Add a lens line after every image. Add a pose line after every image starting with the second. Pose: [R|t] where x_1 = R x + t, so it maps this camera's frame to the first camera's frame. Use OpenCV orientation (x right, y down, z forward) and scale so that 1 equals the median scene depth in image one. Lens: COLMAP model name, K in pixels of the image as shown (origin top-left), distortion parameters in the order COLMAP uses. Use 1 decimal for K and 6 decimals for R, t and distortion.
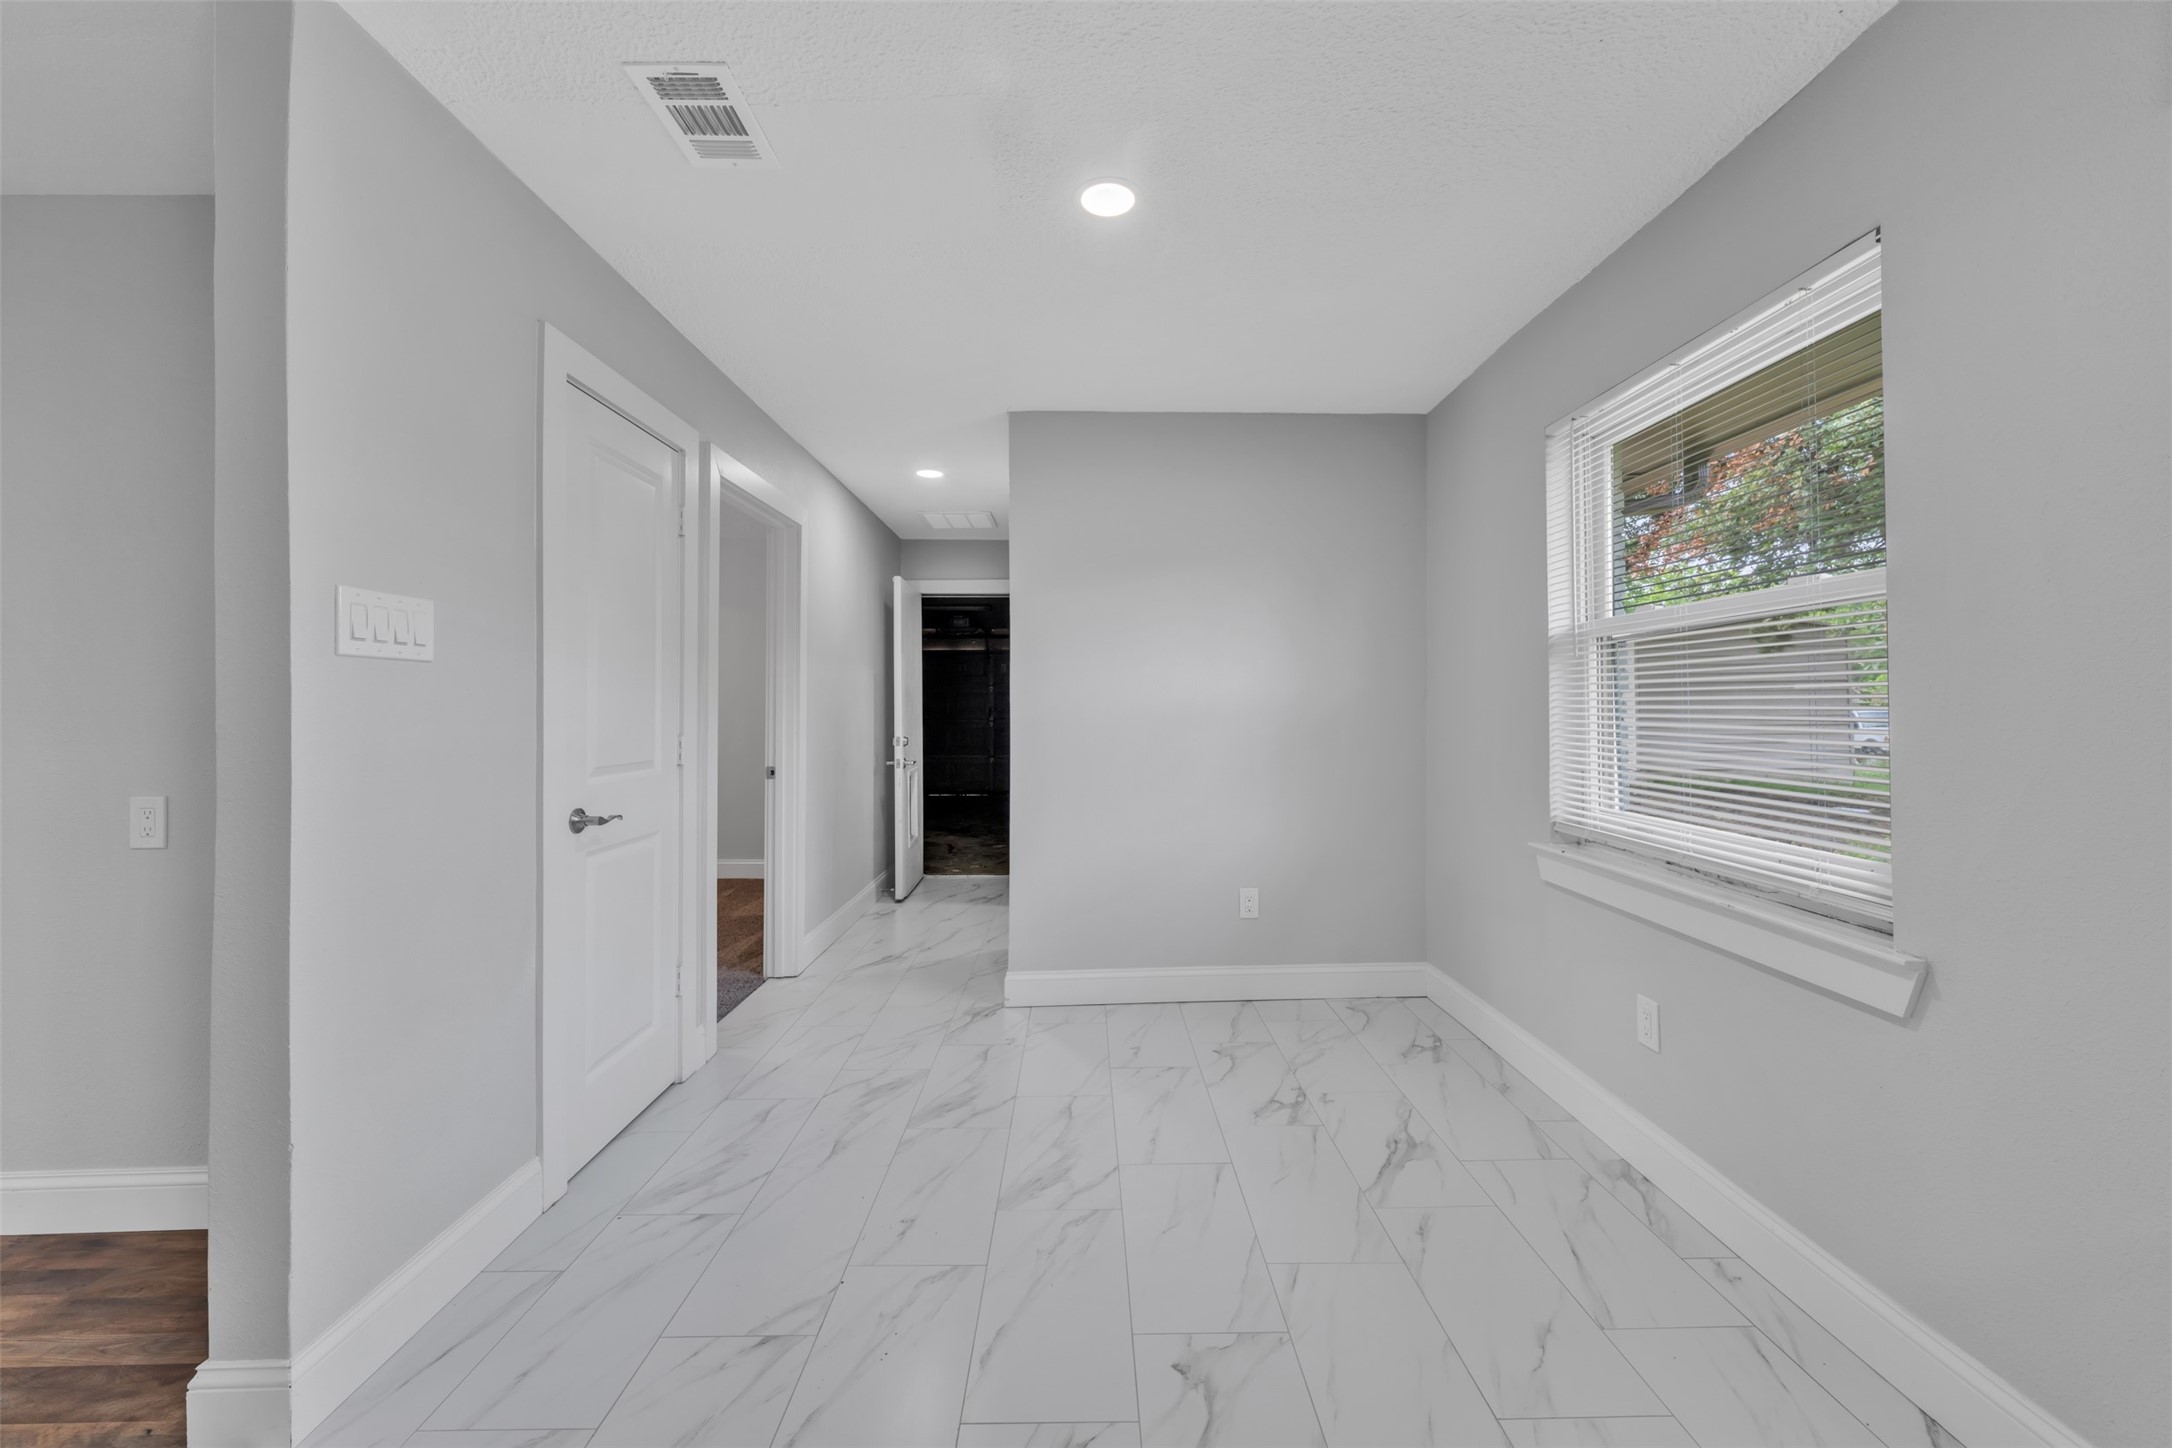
lens RADIAL K [[830.0, 0, 1045.7], [0, 830.0, 691.5], [0, 0, 1]] dist [-0.001397, 0.000392]
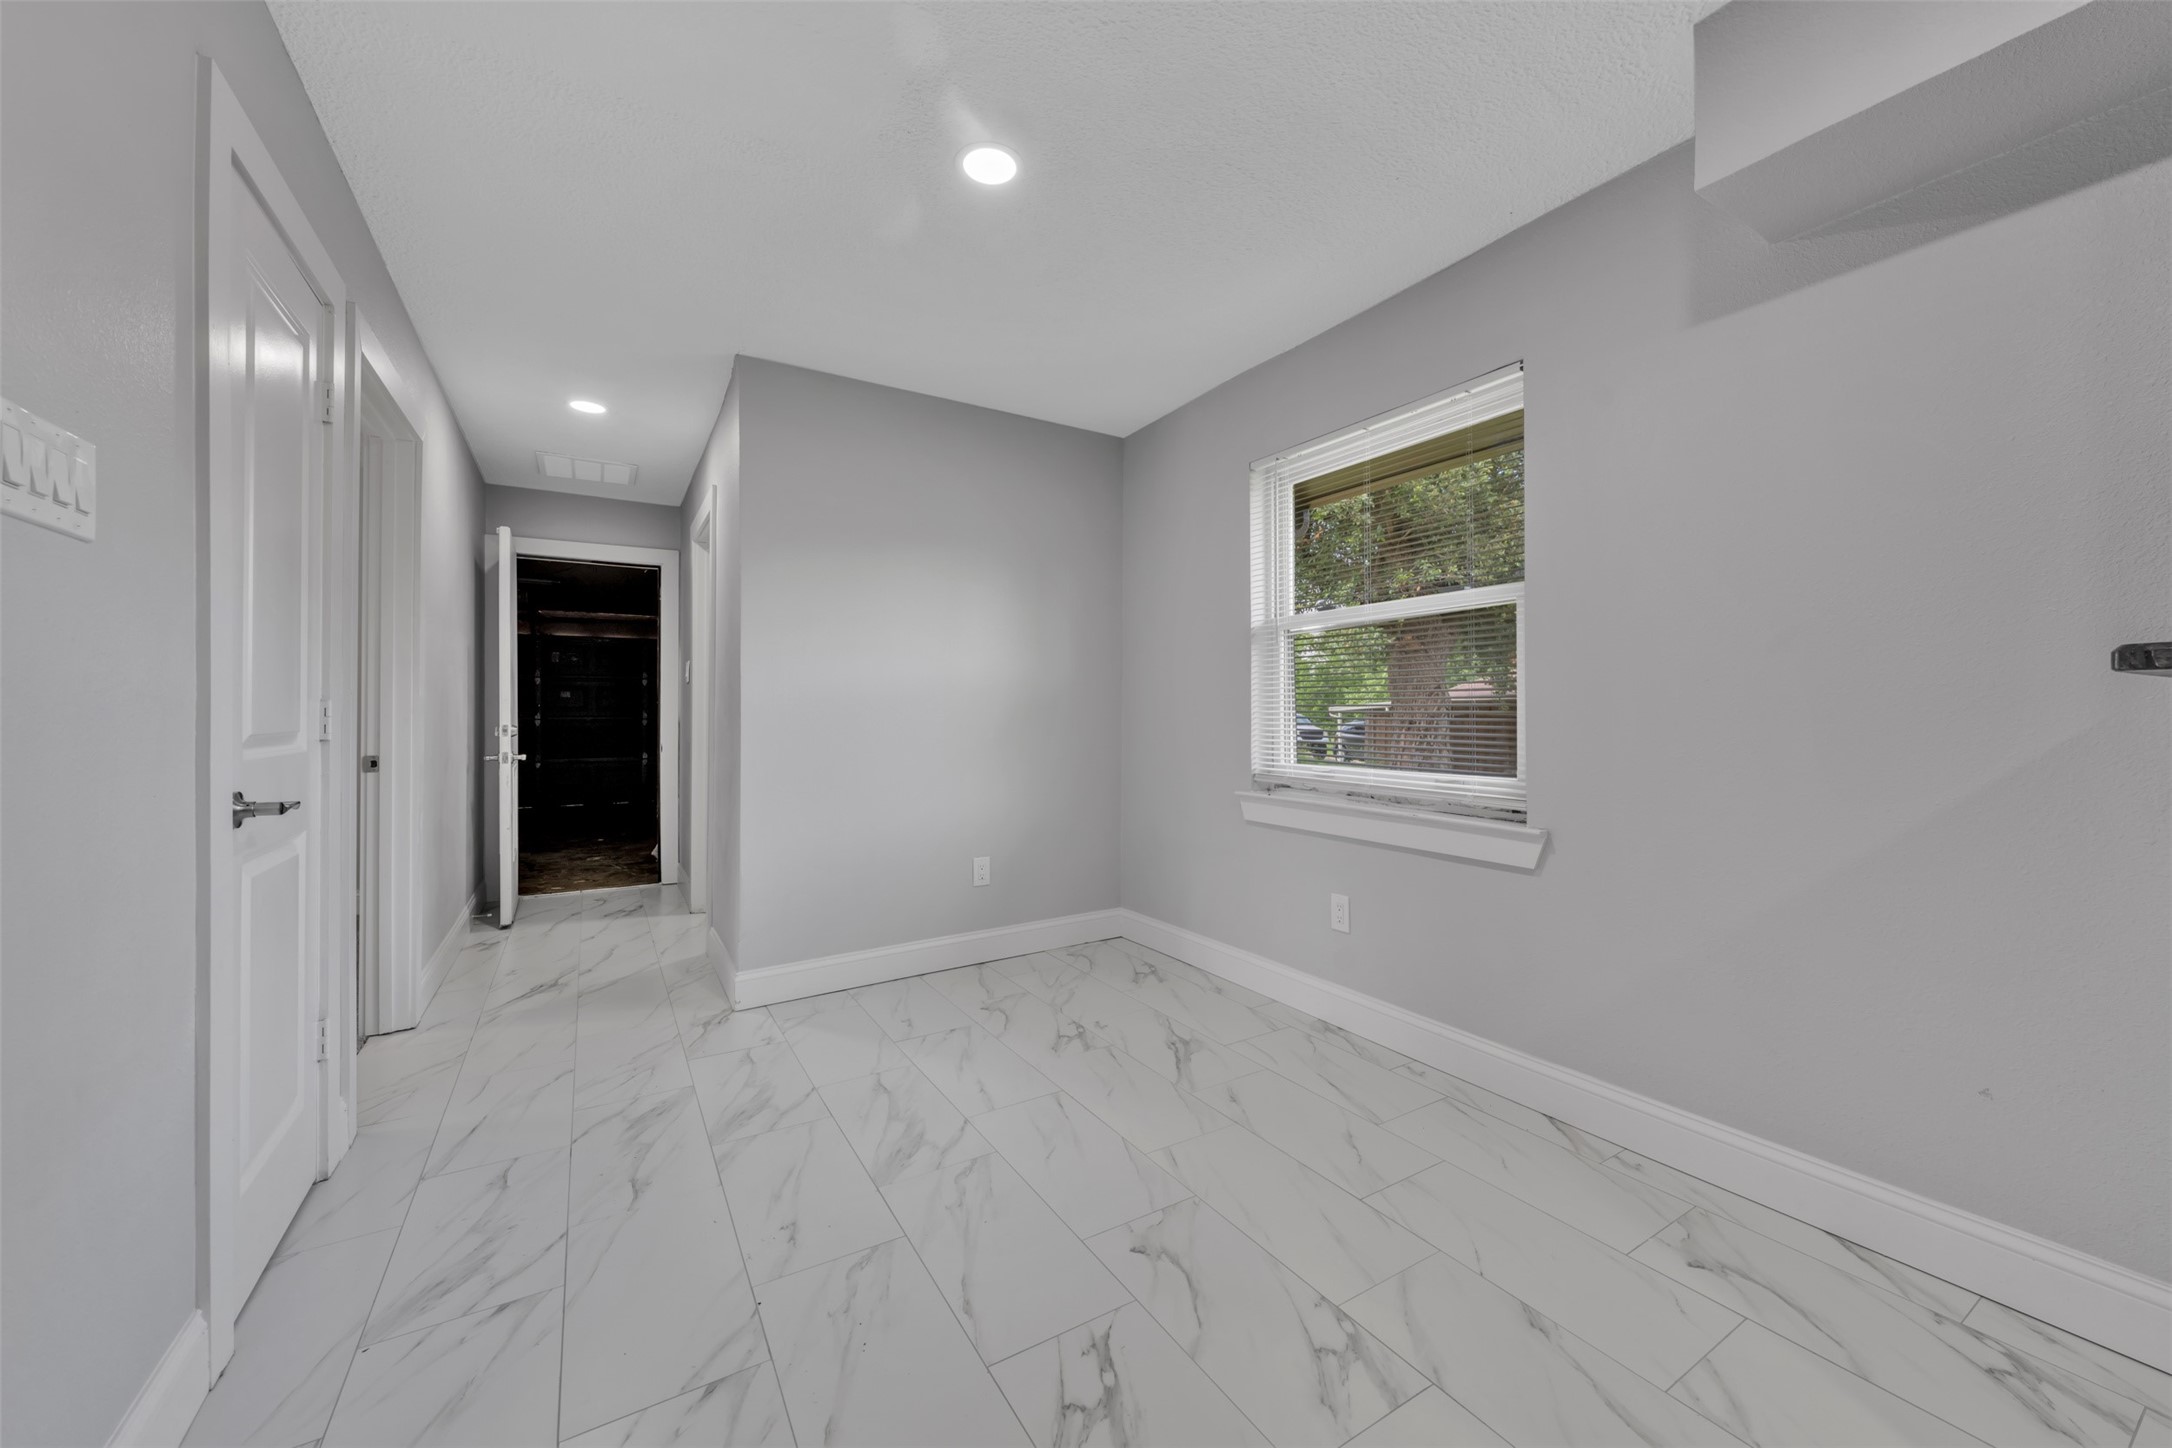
lens RADIAL K [[830.0, 0, 1049.8], [0, 830.0, 702.9], [0, 0, 1]] dist [-0.001397, 0.000392]
pose [[0.859796, 0.012190, 0.510492, -0.308713], [-0.015744, 0.999873, 0.002642, 0.050508], [-0.510395, -0.010309, 0.859878, 0.068952]]
